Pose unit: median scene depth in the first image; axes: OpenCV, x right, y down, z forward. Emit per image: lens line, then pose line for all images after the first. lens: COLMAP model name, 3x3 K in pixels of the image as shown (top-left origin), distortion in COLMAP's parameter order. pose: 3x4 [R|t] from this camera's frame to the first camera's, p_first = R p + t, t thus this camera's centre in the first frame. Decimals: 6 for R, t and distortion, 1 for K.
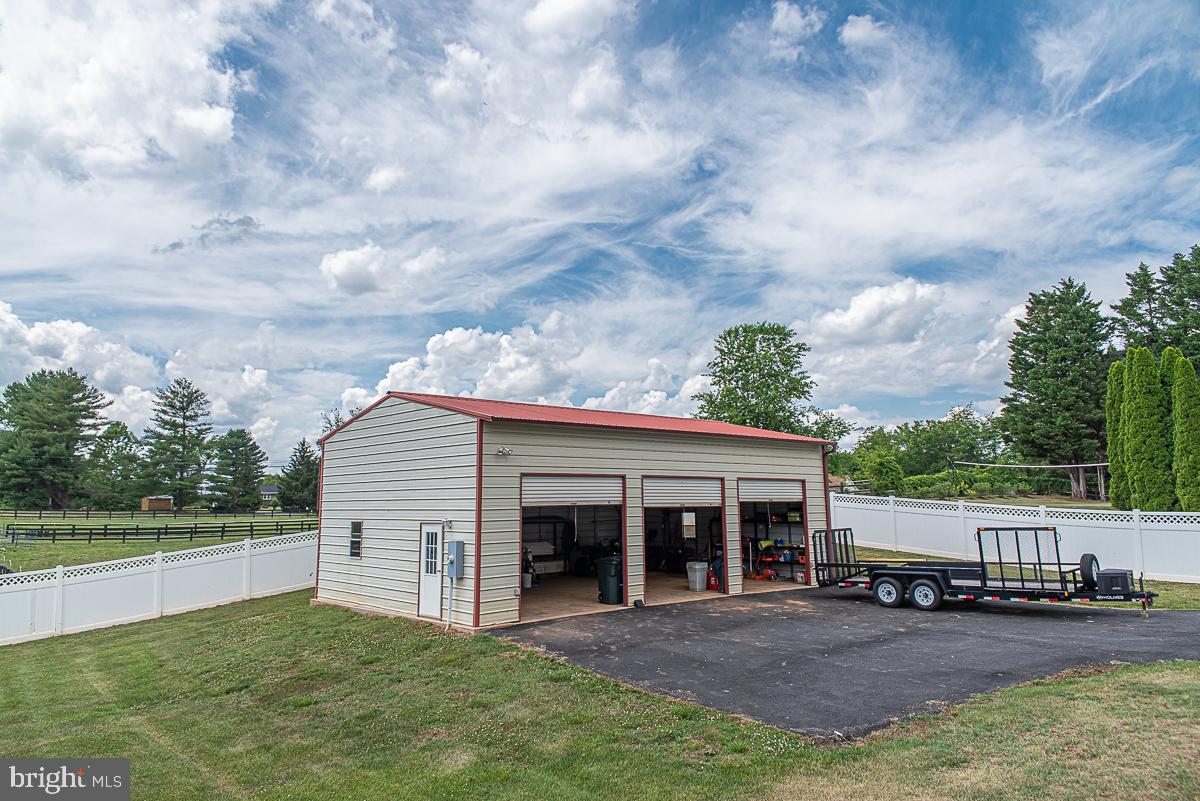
lens RADIAL K [[836.2, 0, 605.5], [0, 836.2, 406.2], [0, 0, 1]] dist [0.264343, -0.390695]
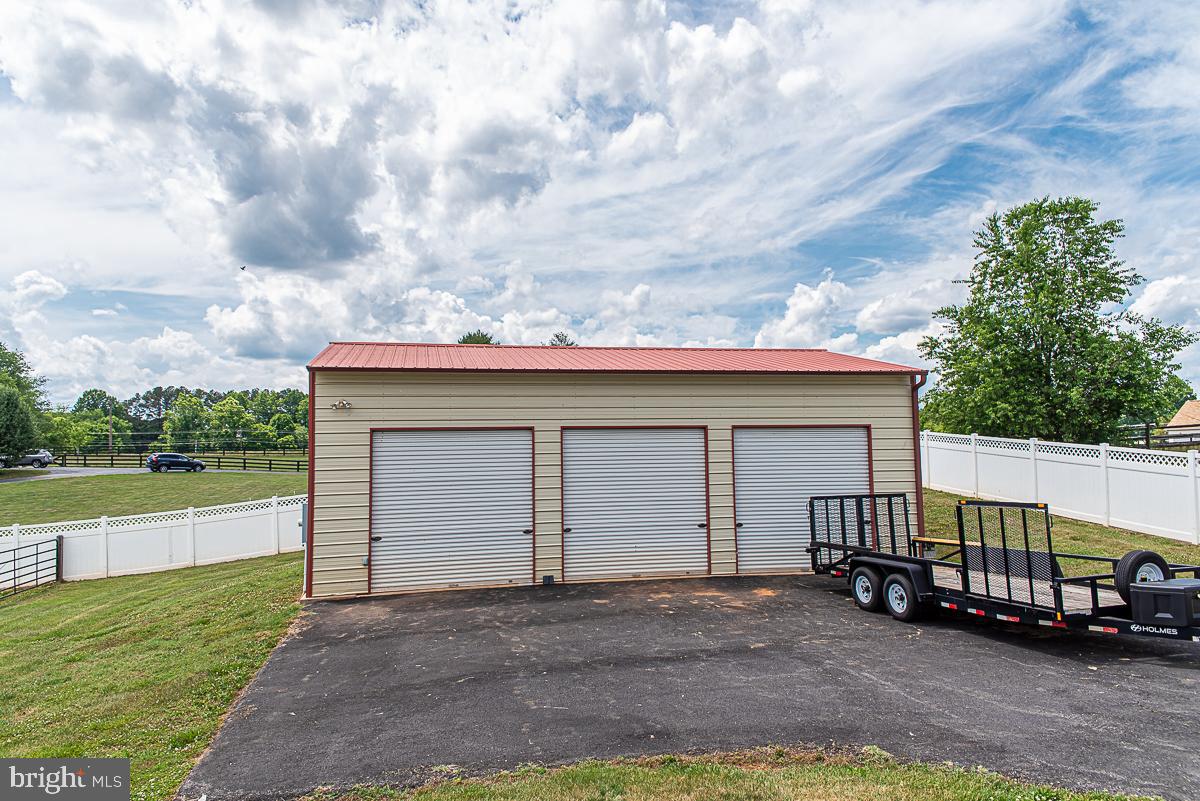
lens RADIAL K [[836.2, 0, 605.5], [0, 836.2, 406.2], [0, 0, 1]] dist [0.264343, -0.390695]
pose [[0.876083, -0.022890, -0.481616, 0.099247], [0.057554, 0.996695, 0.057322, 0.003793], [0.478712, -0.077938, 0.874506, 0.063447]]
